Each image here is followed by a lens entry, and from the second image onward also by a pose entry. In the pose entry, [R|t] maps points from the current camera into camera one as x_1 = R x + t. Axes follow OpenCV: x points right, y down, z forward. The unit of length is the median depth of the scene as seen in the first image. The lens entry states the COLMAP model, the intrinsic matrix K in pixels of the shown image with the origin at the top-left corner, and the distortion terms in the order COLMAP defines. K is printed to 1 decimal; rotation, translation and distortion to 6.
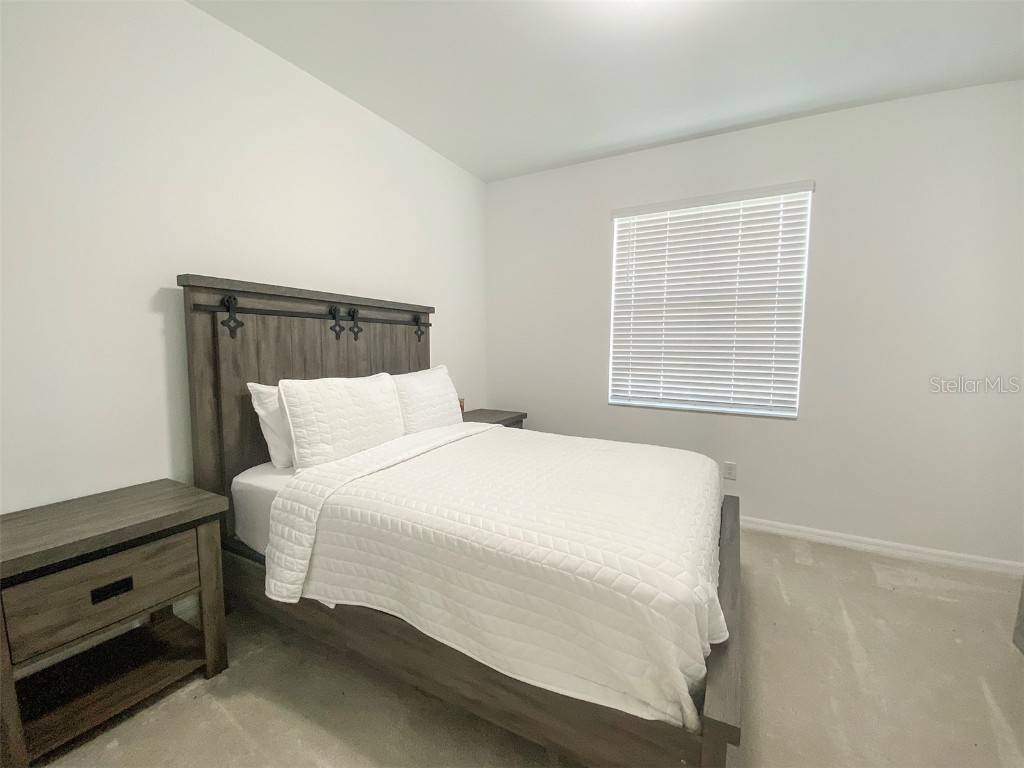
lens RADIAL K [[412.2, 0, 512.0], [0, 412.2, 384.0], [0, 0, 1]] dist [0.028004, -0.023515]
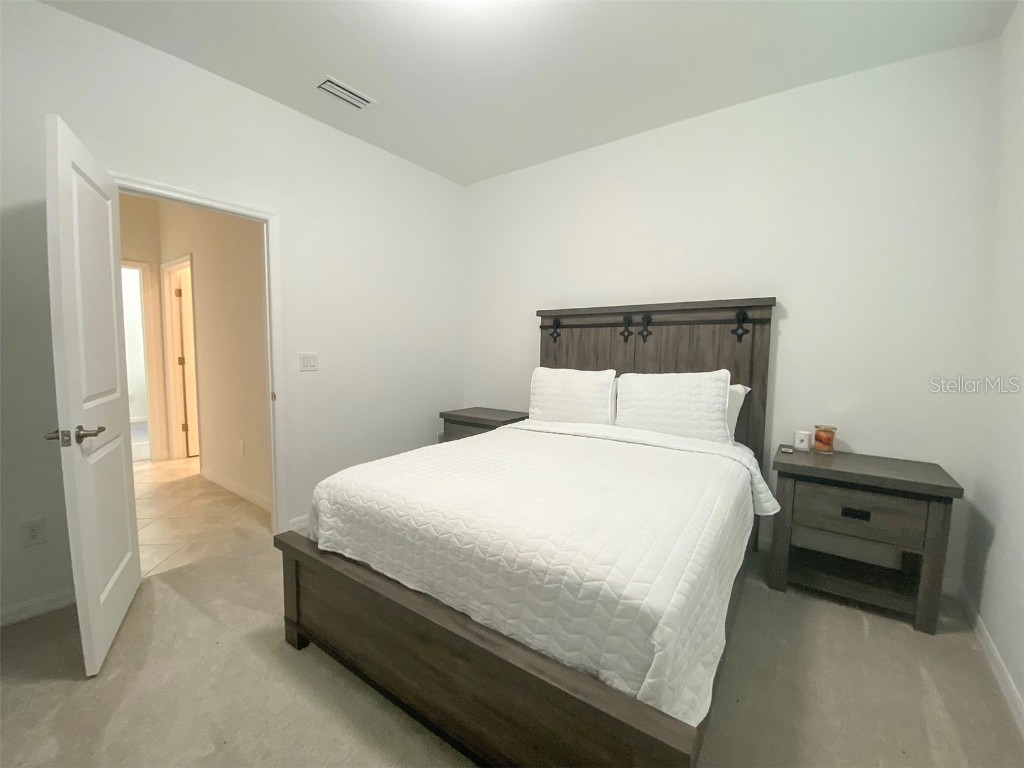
lens RADIAL K [[412.2, 0, 512.0], [0, 412.2, 384.0], [0, 0, 1]] dist [0.028004, -0.023515]
pose [[-0.111241, 0.072588, -0.991139, 0.839713], [-0.101850, 0.991245, 0.084027, -0.052722], [0.988561, 0.110295, -0.102874, 0.796487]]
